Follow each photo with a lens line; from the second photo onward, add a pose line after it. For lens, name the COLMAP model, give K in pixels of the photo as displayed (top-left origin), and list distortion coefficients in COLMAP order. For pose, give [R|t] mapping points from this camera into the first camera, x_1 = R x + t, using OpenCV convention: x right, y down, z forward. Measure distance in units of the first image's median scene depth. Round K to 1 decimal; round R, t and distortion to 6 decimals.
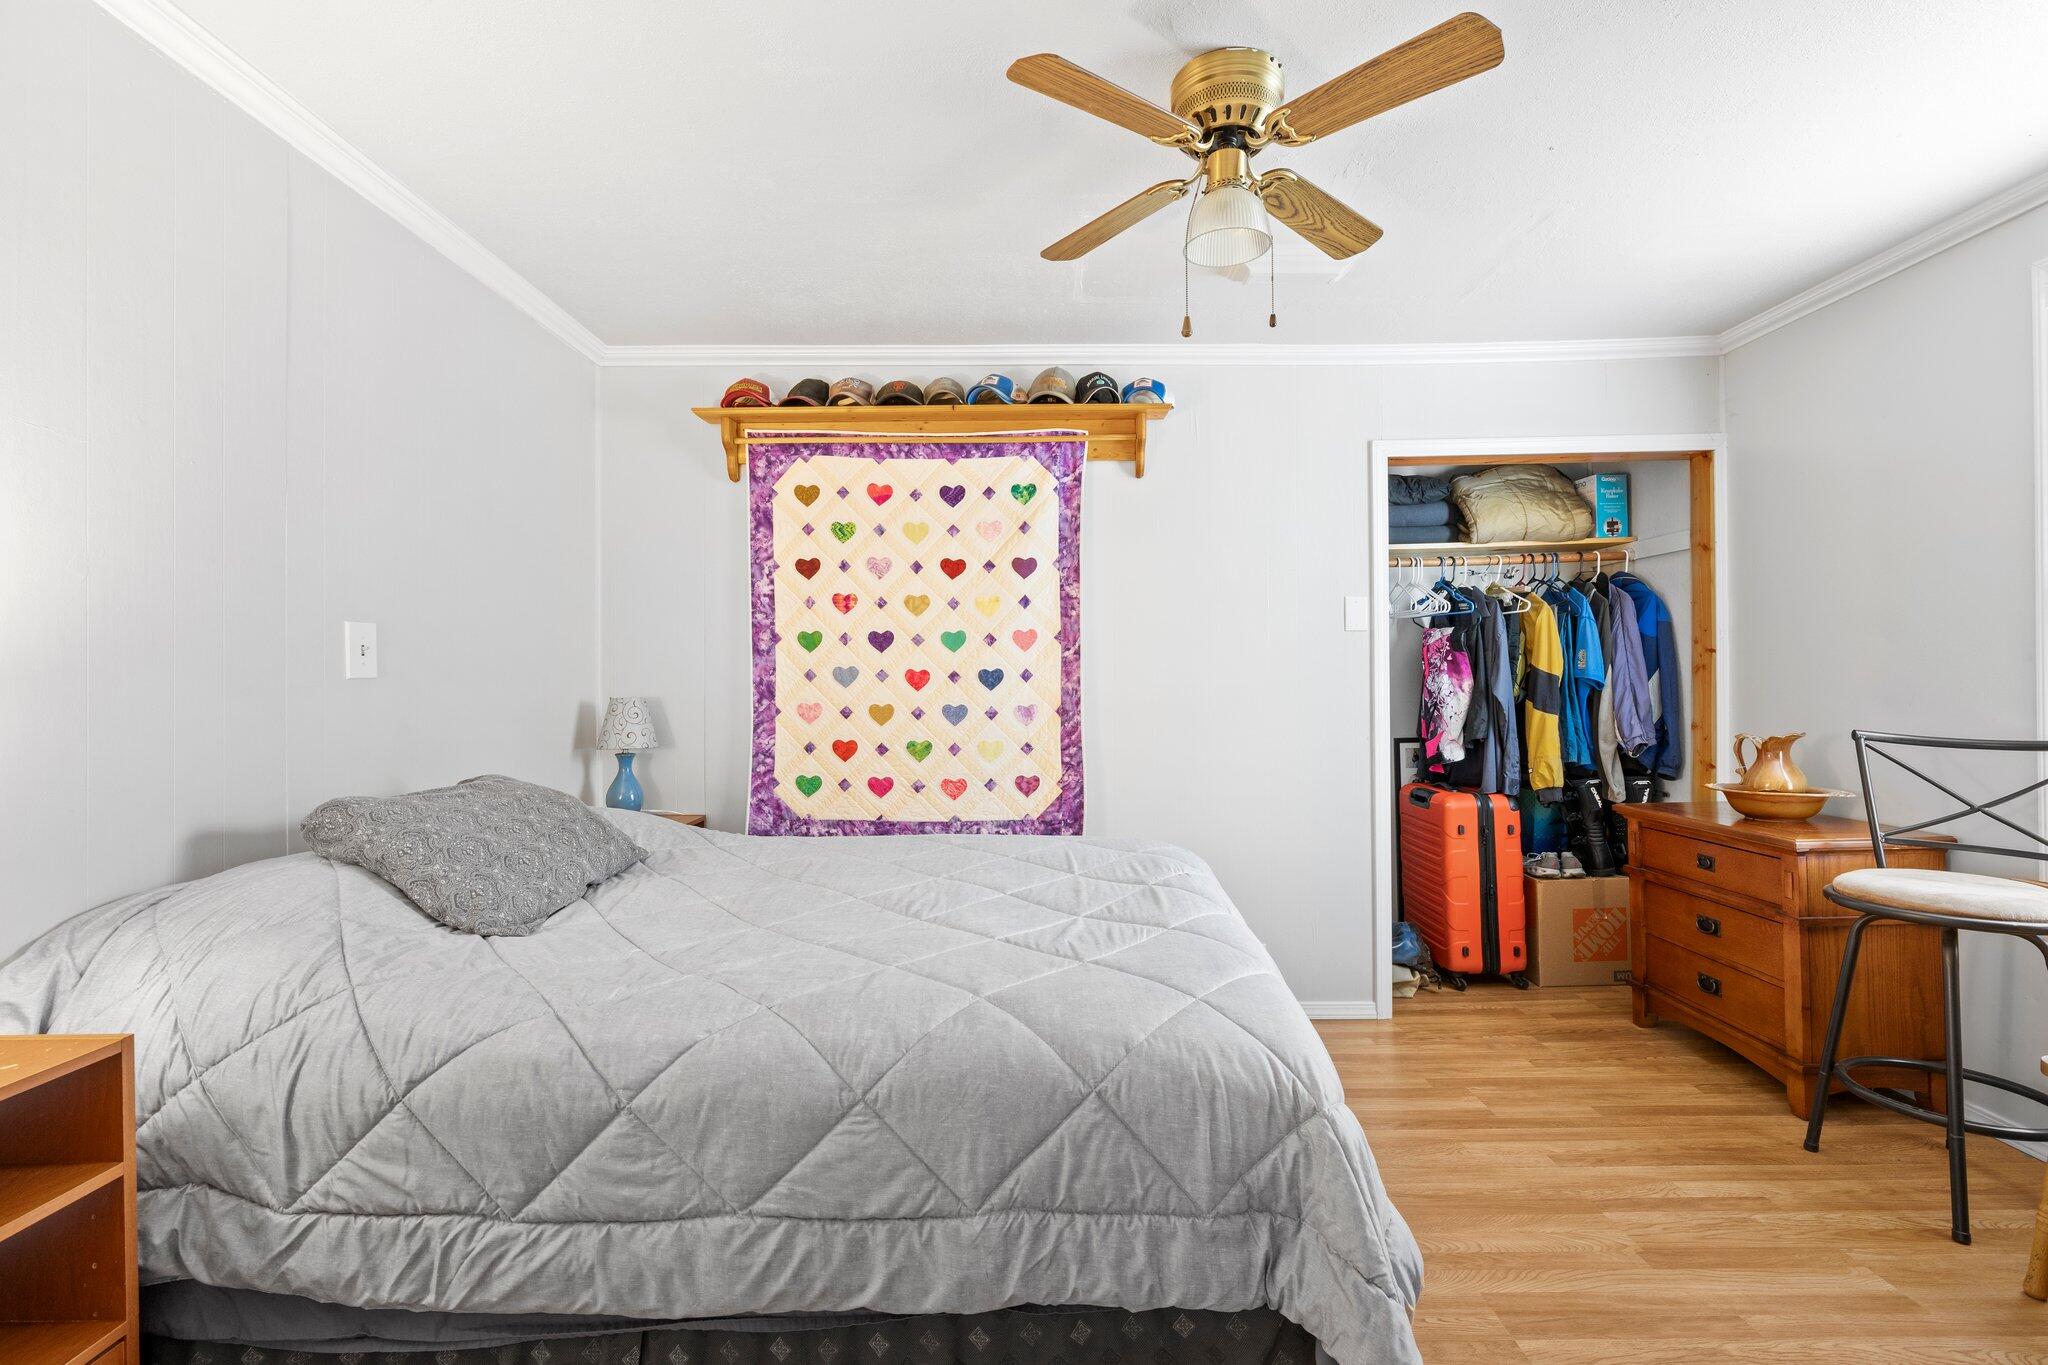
lens RADIAL K [[934.3, 0, 1041.0], [0, 934.3, 677.6], [0, 0, 1]] dist [-0.002962, 0.001126]
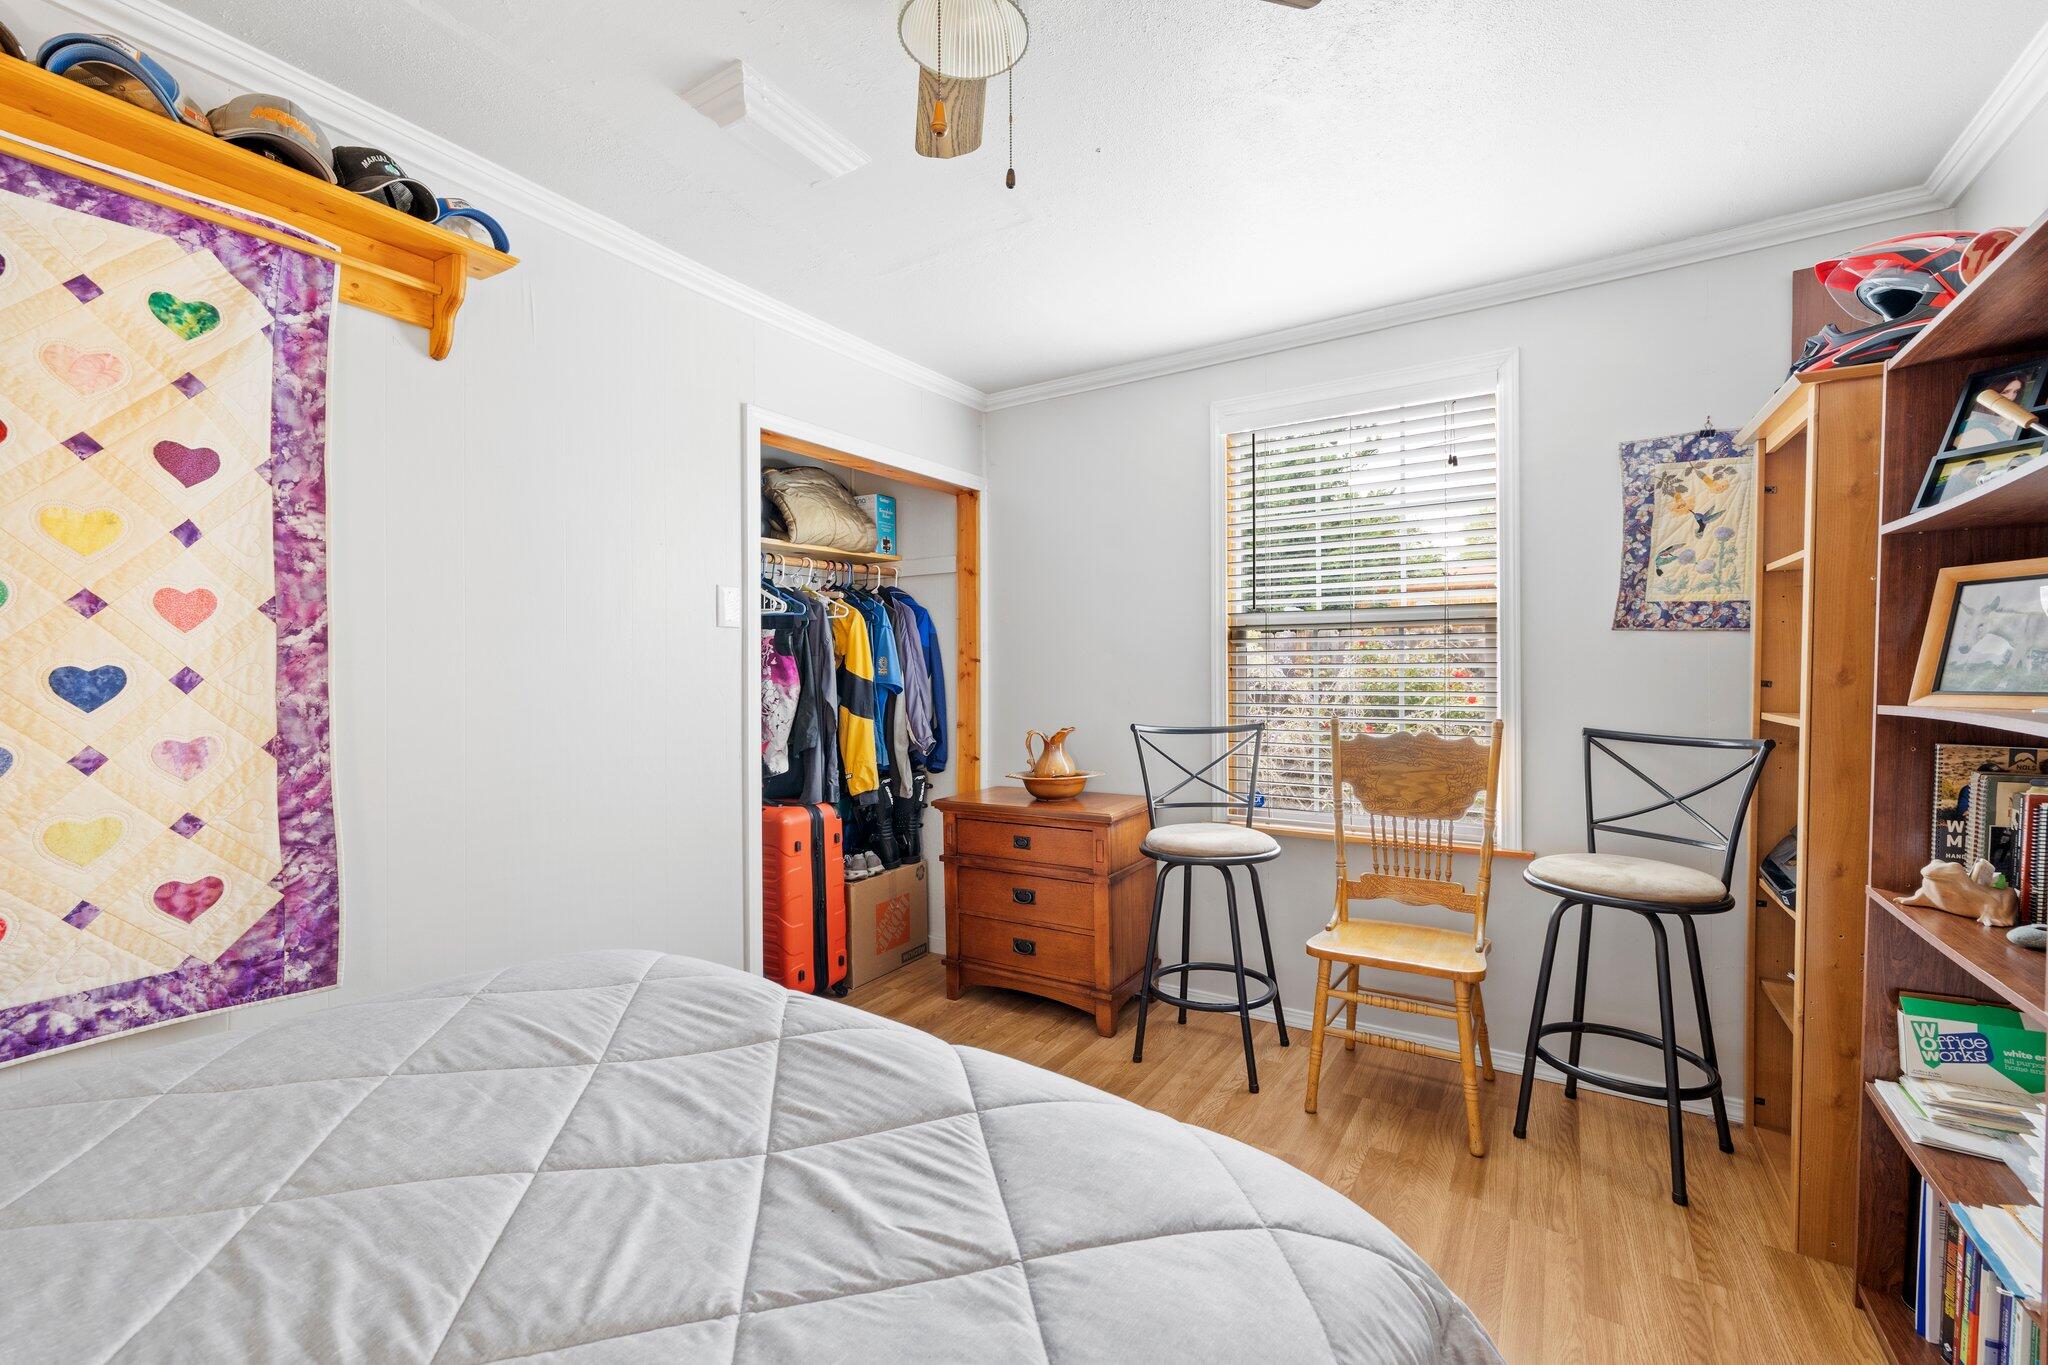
lens RADIAL K [[859.0, 0, 1037.4], [0, 859.0, 675.3], [0, 0, 1]] dist [-0.000374, 0.000676]
pose [[0.527579, 0.007131, 0.849476, -0.167346], [-0.000961, 0.999969, -0.007797, -0.001729], [-0.849506, 0.003297, 0.527569, 0.369892]]
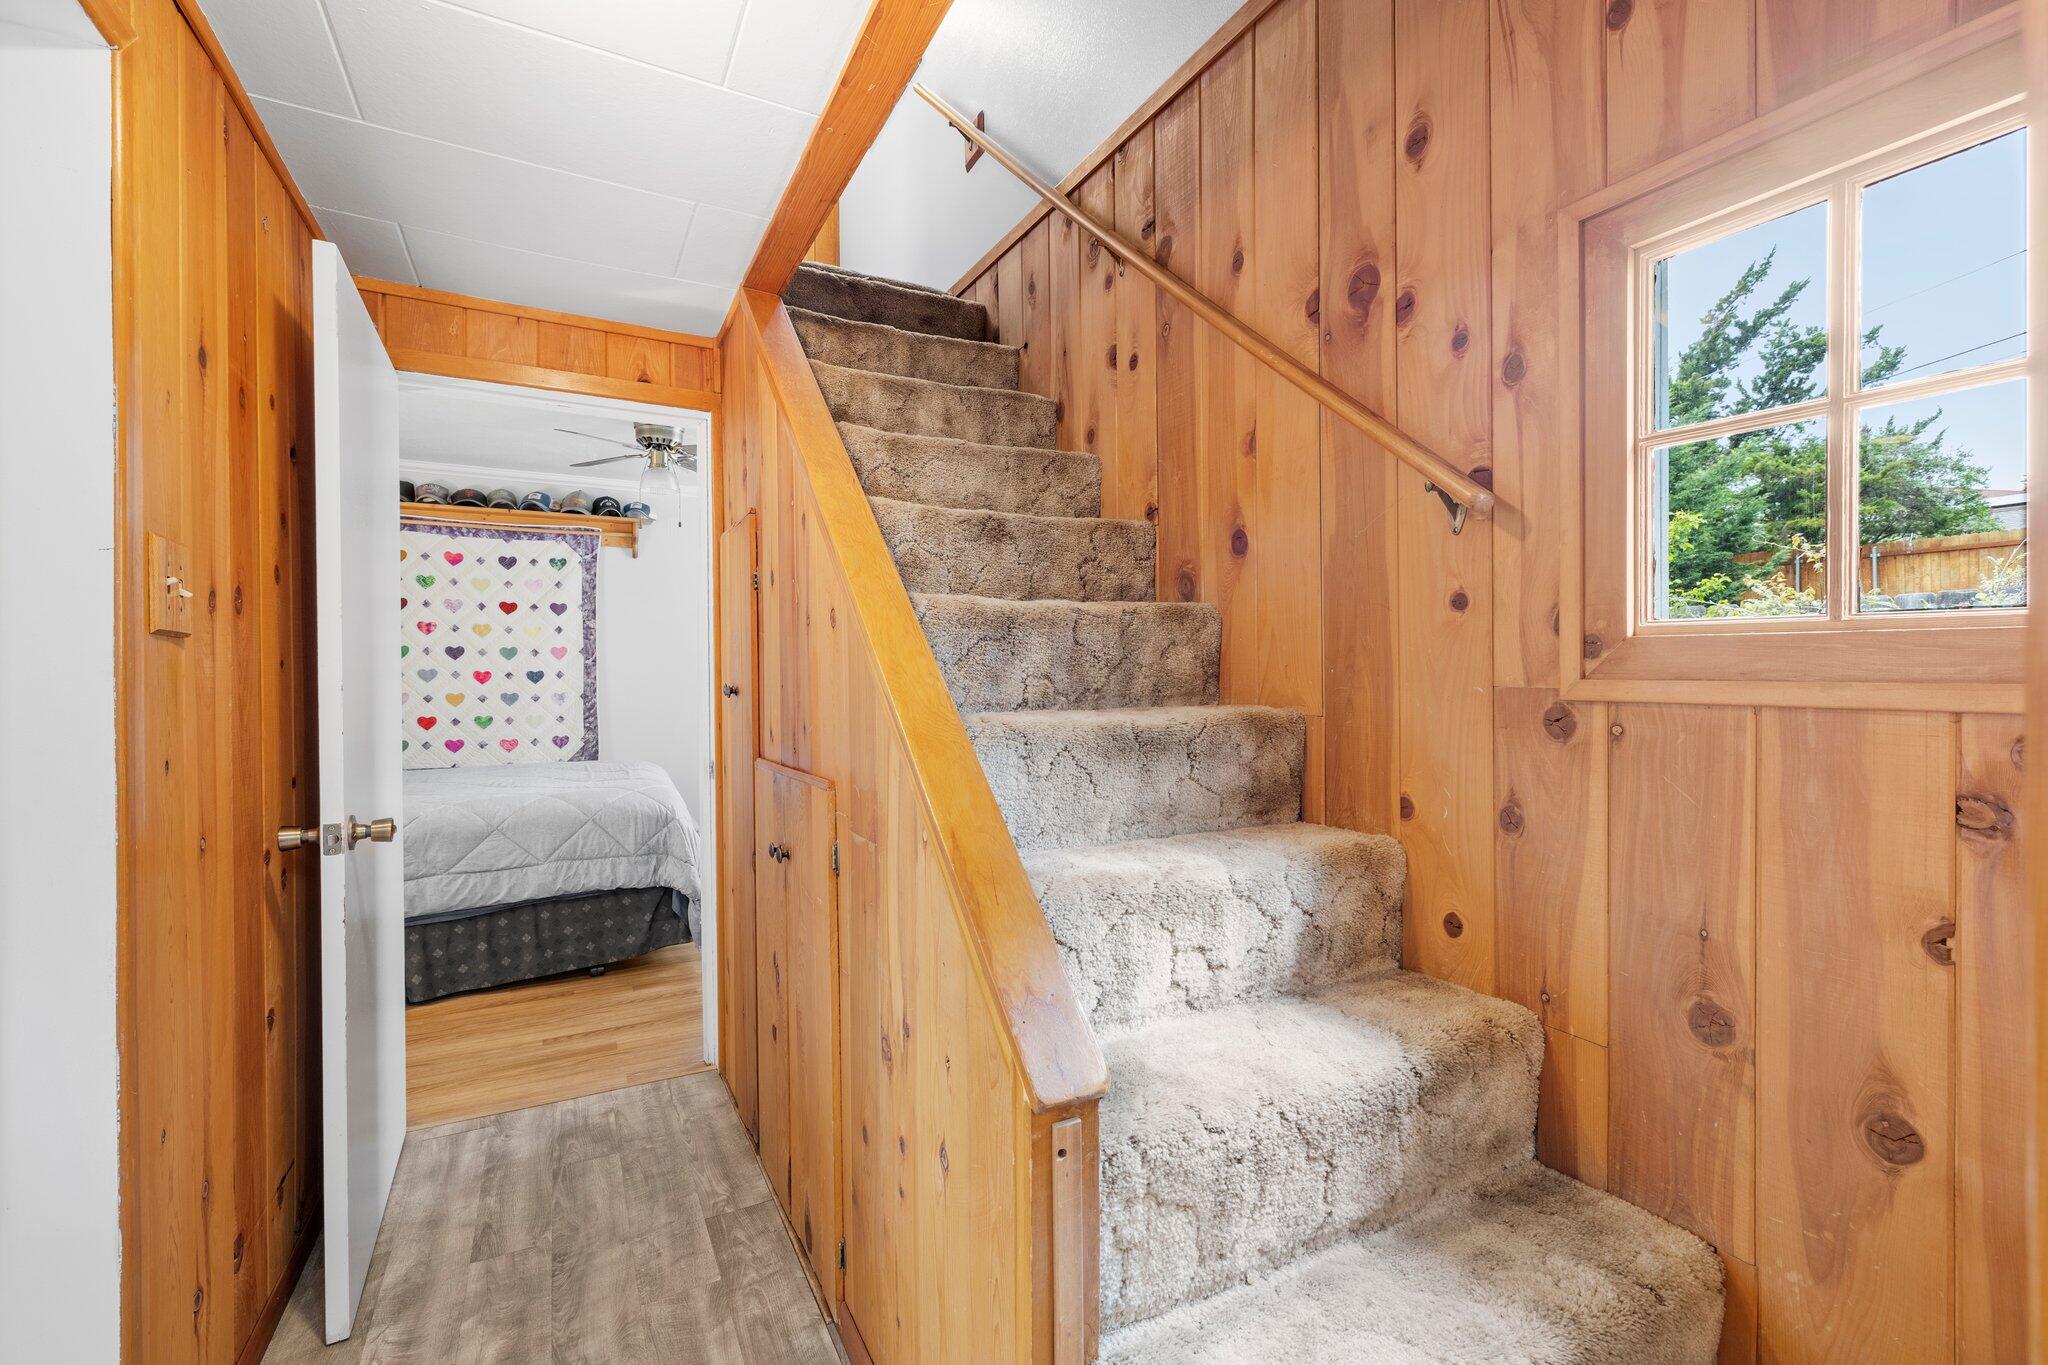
lens RADIAL K [[859.0, 0, 1014.1], [0, 859.0, 678.8], [0, 0, 1]] dist [-0.000374, 0.000676]
pose [[0.888116, -0.001358, 0.459616, -0.000478], [0.001061, 0.999999, 0.000904, 0.004311], [-0.459617, -0.000315, 0.888117, -0.710040]]
